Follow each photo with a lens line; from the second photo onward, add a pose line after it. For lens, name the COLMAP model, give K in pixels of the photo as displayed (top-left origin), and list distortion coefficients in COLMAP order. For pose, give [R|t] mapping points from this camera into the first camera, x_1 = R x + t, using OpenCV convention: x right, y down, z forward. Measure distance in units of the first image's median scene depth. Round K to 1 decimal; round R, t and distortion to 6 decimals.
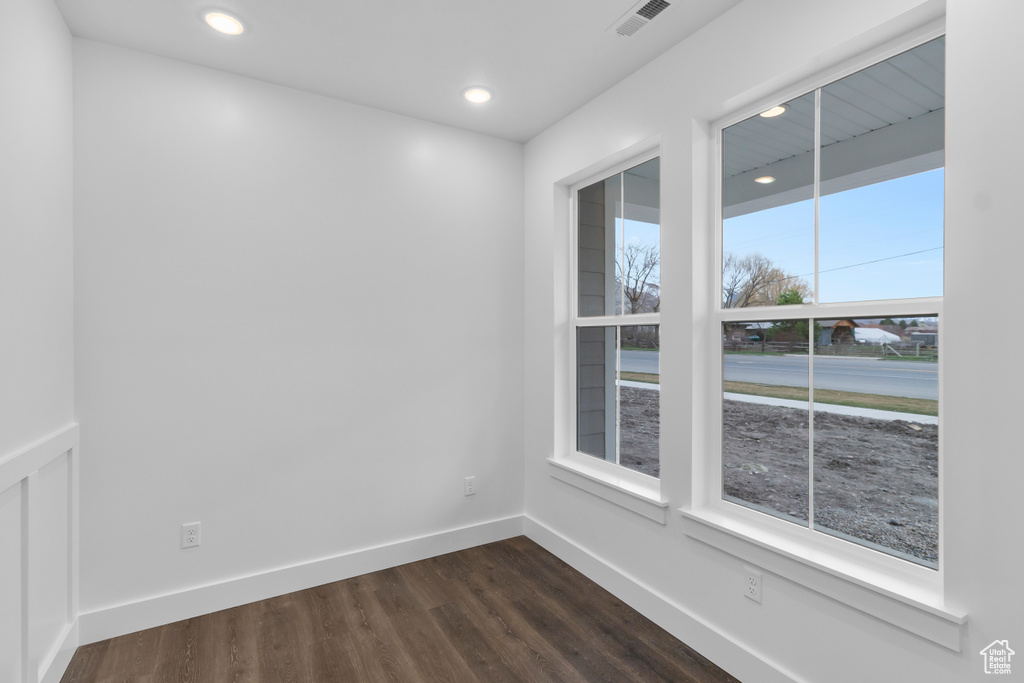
lens RADIAL K [[481.8, 0, 507.4], [0, 481.8, 338.4], [0, 0, 1]] dist [0.005489, 0.001361]
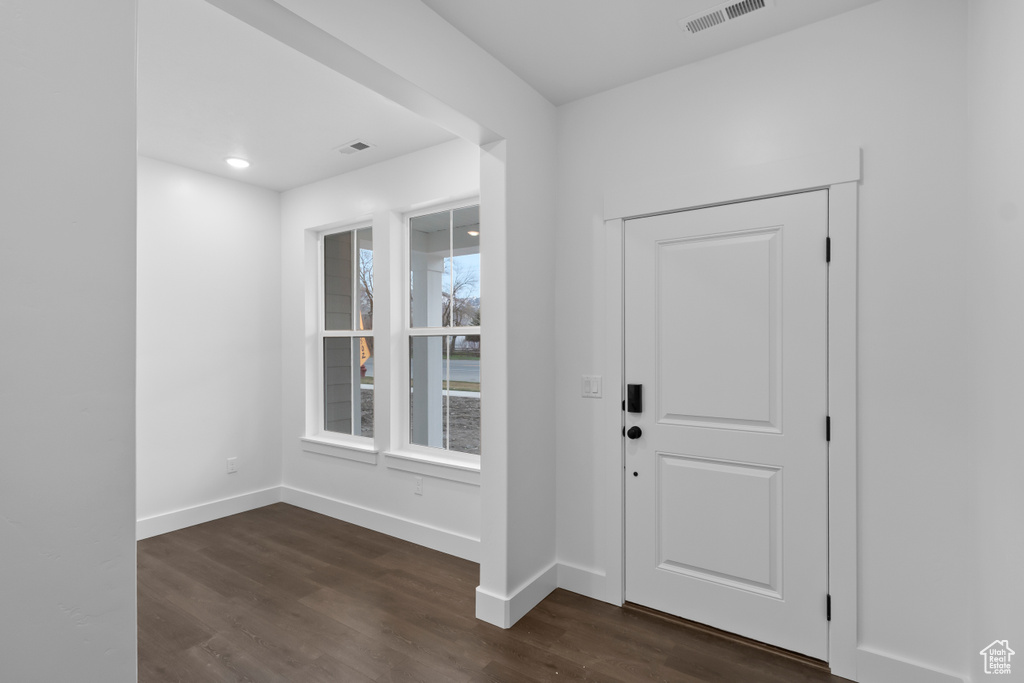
lens RADIAL K [[481.8, 0, 511.8], [0, 481.8, 348.6], [0, 0, 1]] dist [0.005489, 0.001361]
pose [[0.899931, -0.002057, 0.436028, 0.033544], [0.000673, 0.999994, 0.003330, 0.003396], [-0.436032, -0.002704, 0.899927, -0.502694]]
